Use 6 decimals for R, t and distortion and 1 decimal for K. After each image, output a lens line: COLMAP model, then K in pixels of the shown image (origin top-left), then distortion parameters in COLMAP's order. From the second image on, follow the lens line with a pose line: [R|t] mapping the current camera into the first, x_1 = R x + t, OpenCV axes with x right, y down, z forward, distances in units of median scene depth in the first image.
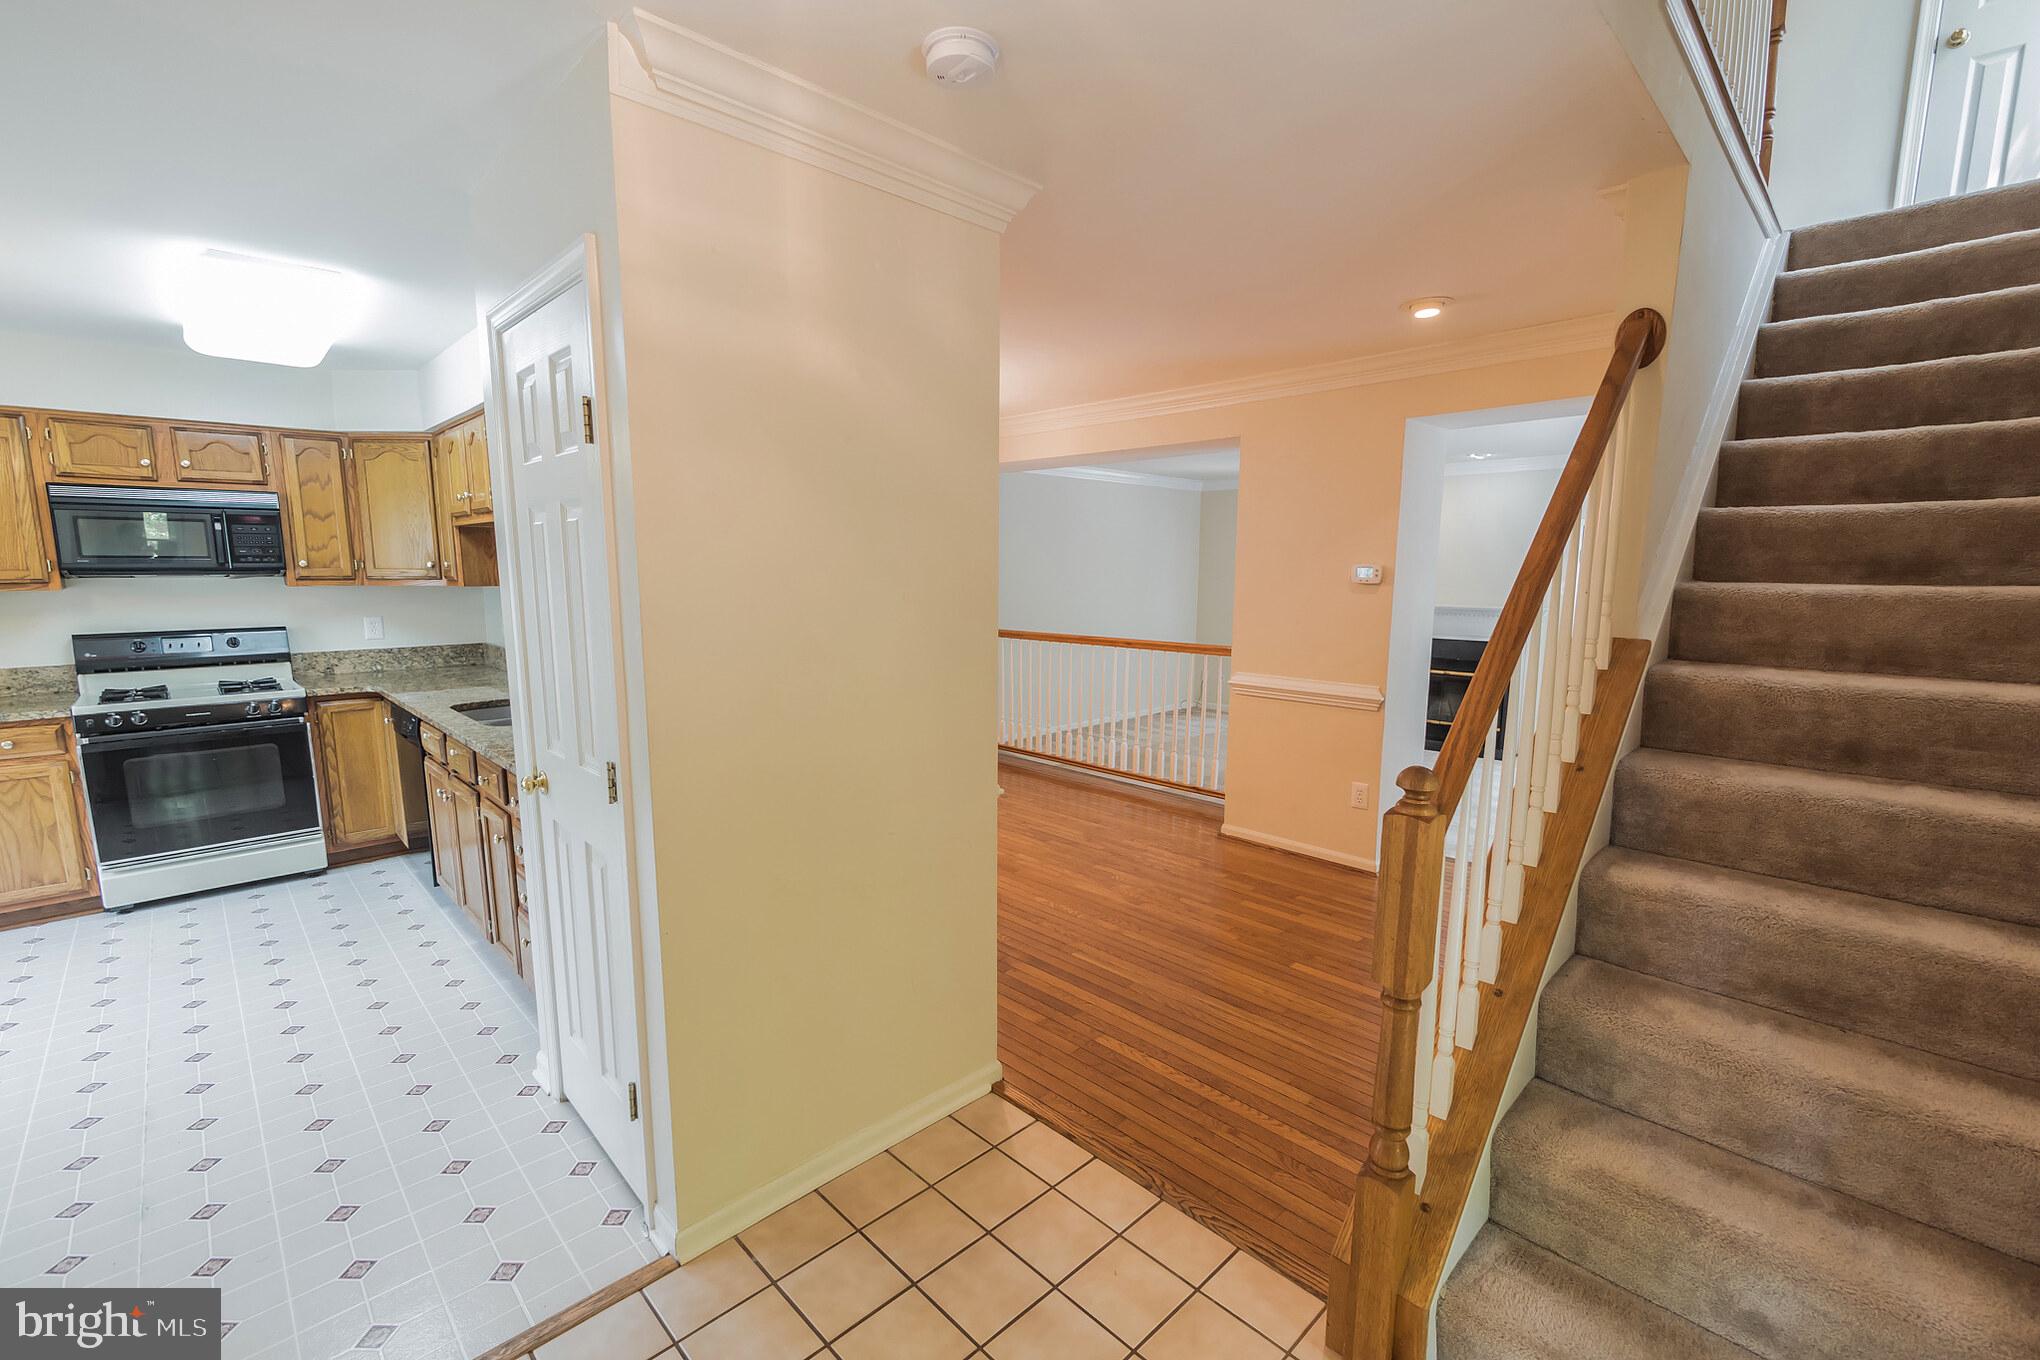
lens RADIAL K [[923.5, 0, 1066.2], [0, 923.5, 689.9], [0, 0, 1]] dist [-0.004155, -0.001190]
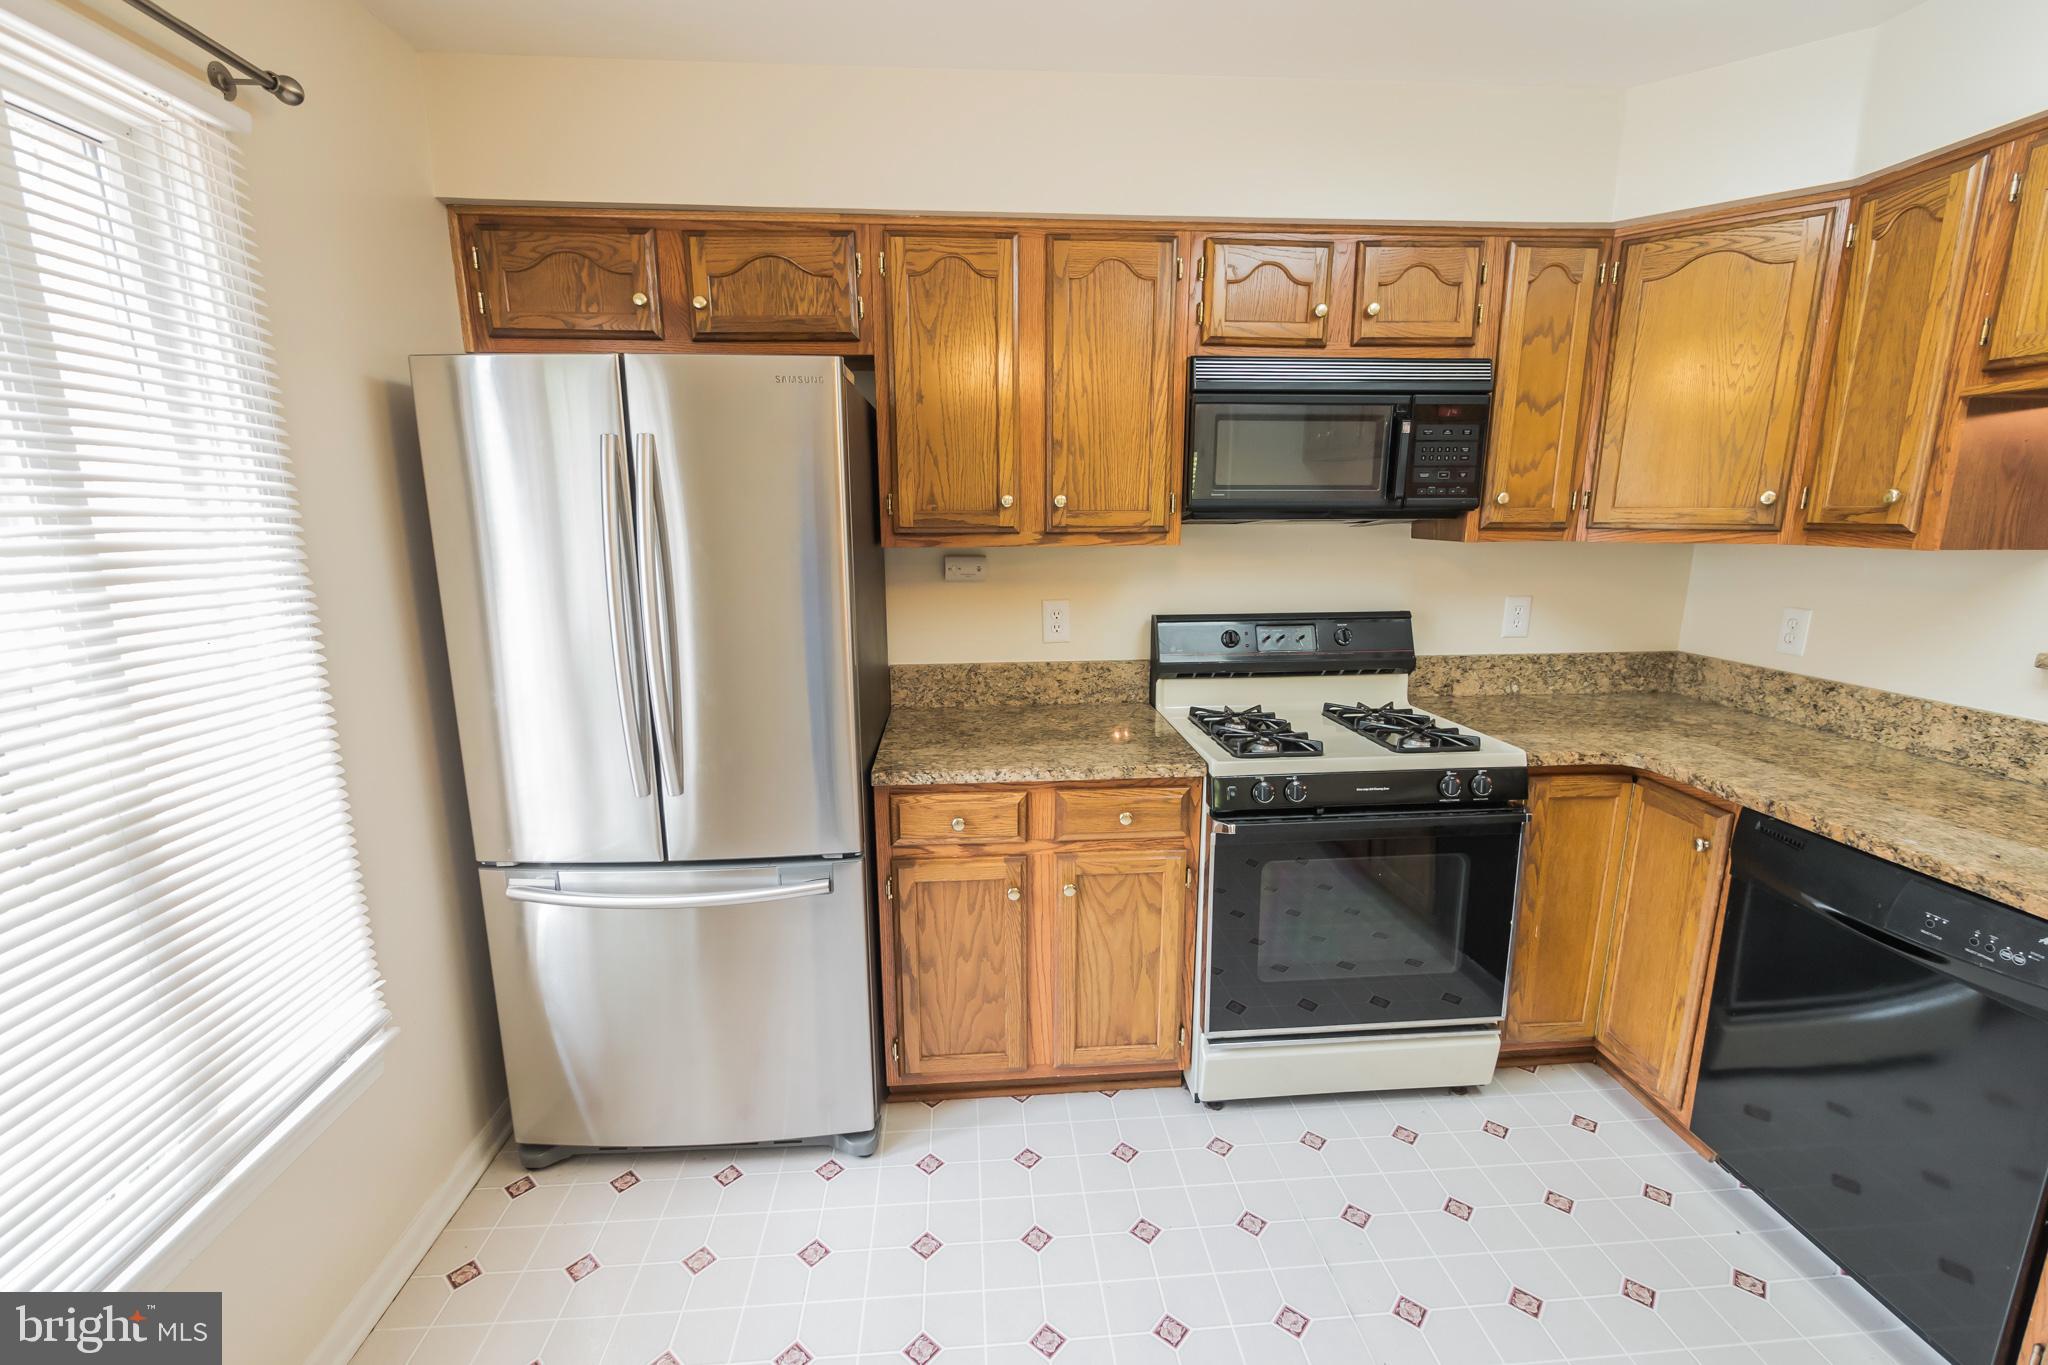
lens RADIAL K [[929.1, 0, 981.1], [0, 929.1, 691.9], [0, 0, 1]] dist [-0.006459, 0.000918]
pose [[0.734731, 0.124884, -0.666764, -0.703086], [-0.084779, 0.992106, 0.092399, -0.053721], [0.673040, -0.011361, 0.739519, 0.424841]]
